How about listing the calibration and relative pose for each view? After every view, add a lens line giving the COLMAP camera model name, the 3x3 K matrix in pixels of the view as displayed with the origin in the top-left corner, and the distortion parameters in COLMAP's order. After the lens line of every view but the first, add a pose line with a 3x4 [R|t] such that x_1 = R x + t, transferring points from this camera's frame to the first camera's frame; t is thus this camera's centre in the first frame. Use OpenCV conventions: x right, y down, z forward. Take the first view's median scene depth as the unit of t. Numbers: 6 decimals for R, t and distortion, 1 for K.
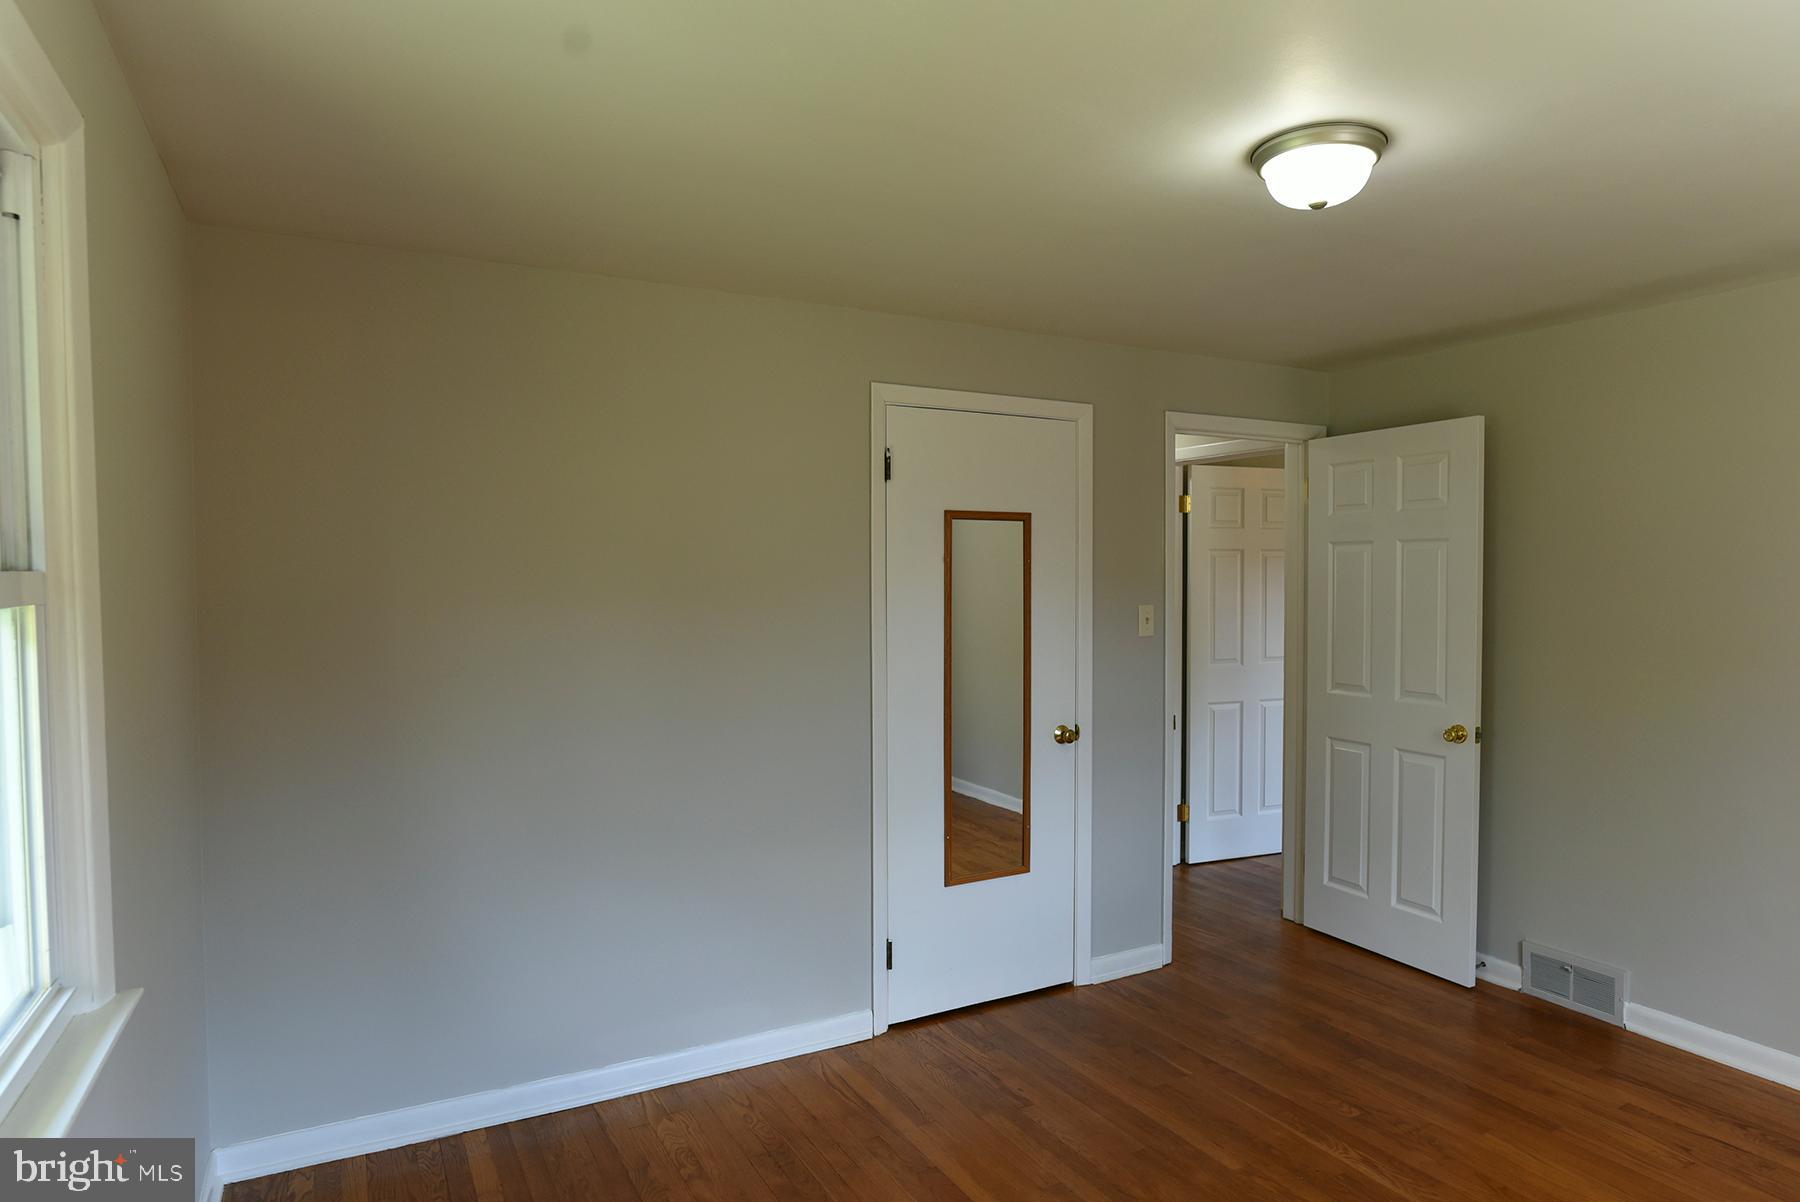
lens RADIAL K [[1022.7, 0, 905.1], [0, 1022.7, 596.6], [0, 0, 1]] dist [-0.005898, -0.000792]
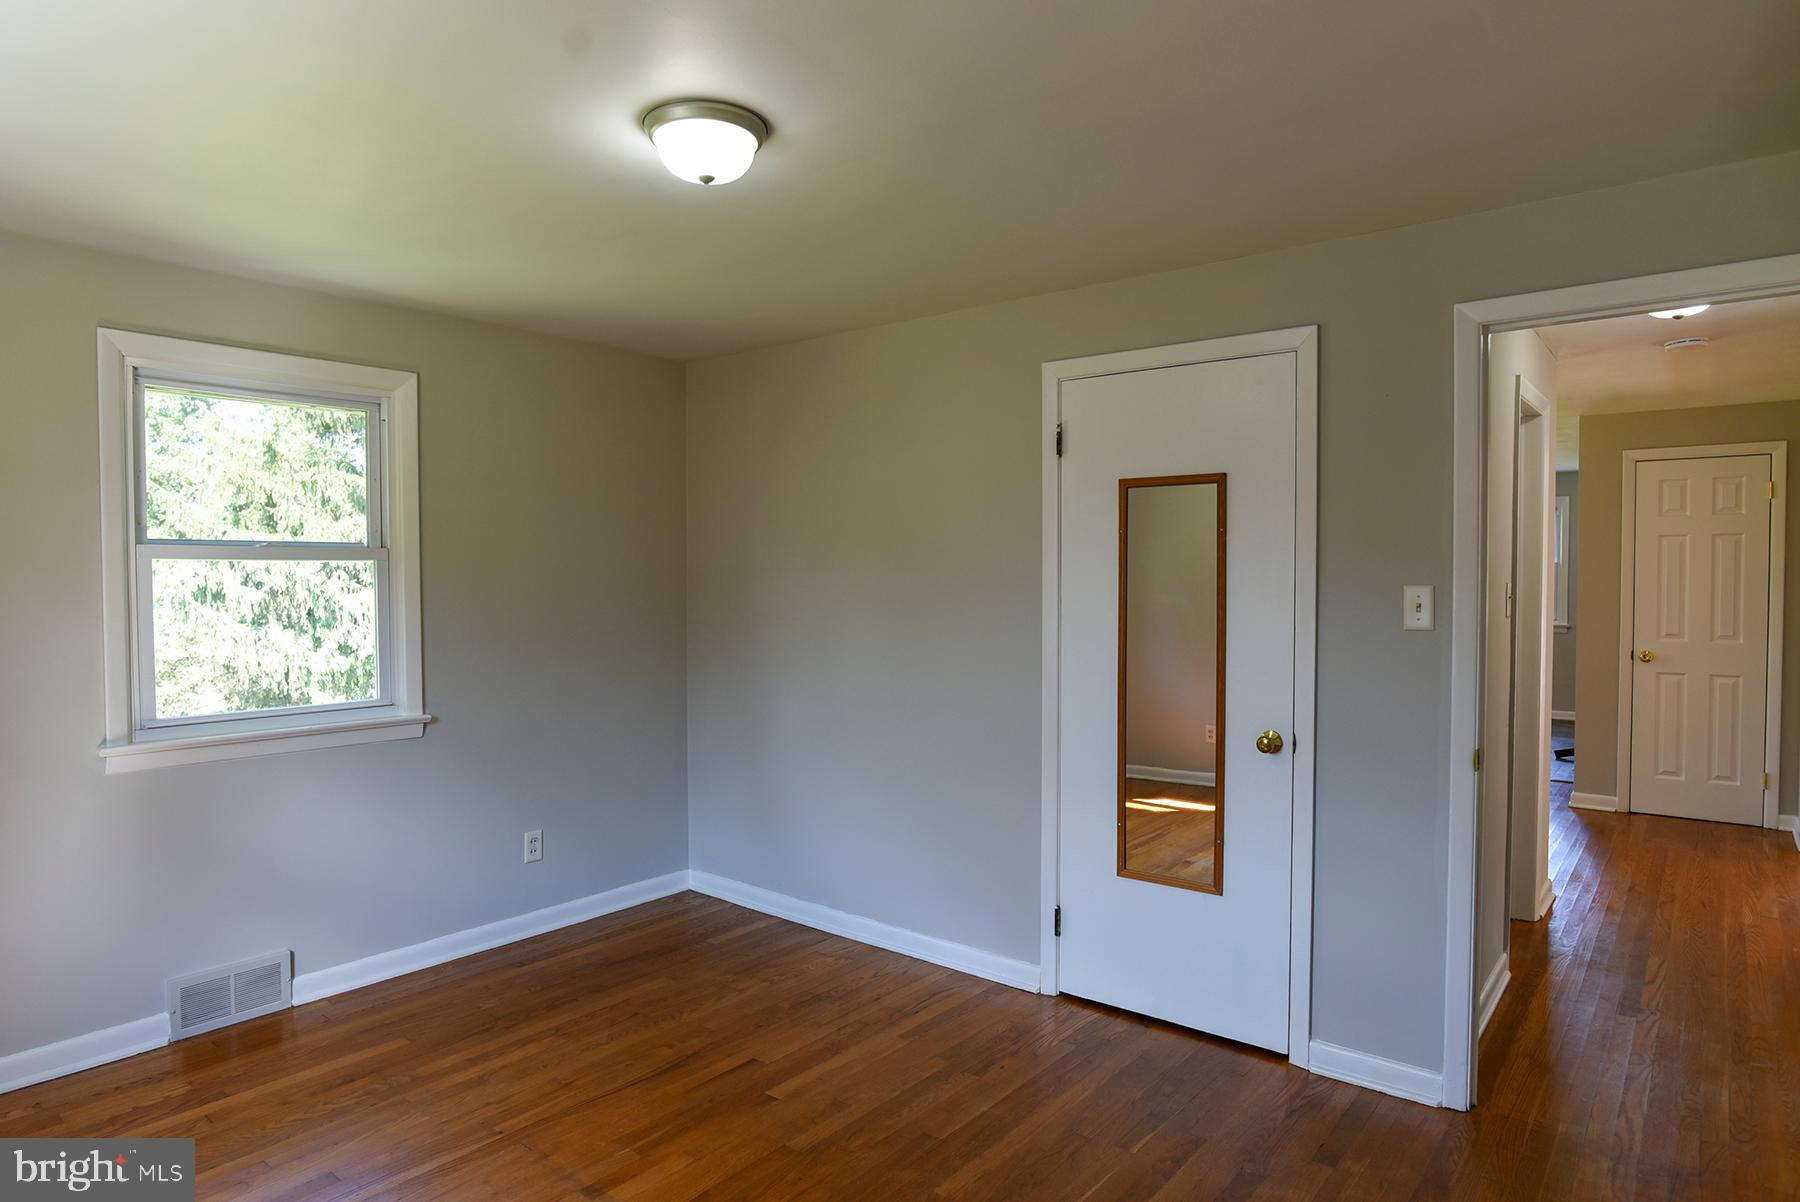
lens RADIAL K [[1007.1, 0, 898.0], [0, 1007.1, 592.4], [0, 0, 1]] dist [-0.000820, -0.022261]
pose [[0.411824, 0.022764, -0.910979, 0.806167], [-0.012761, 0.999734, 0.019213, 0.004735], [0.911174, 0.003713, 0.412005, 0.429549]]
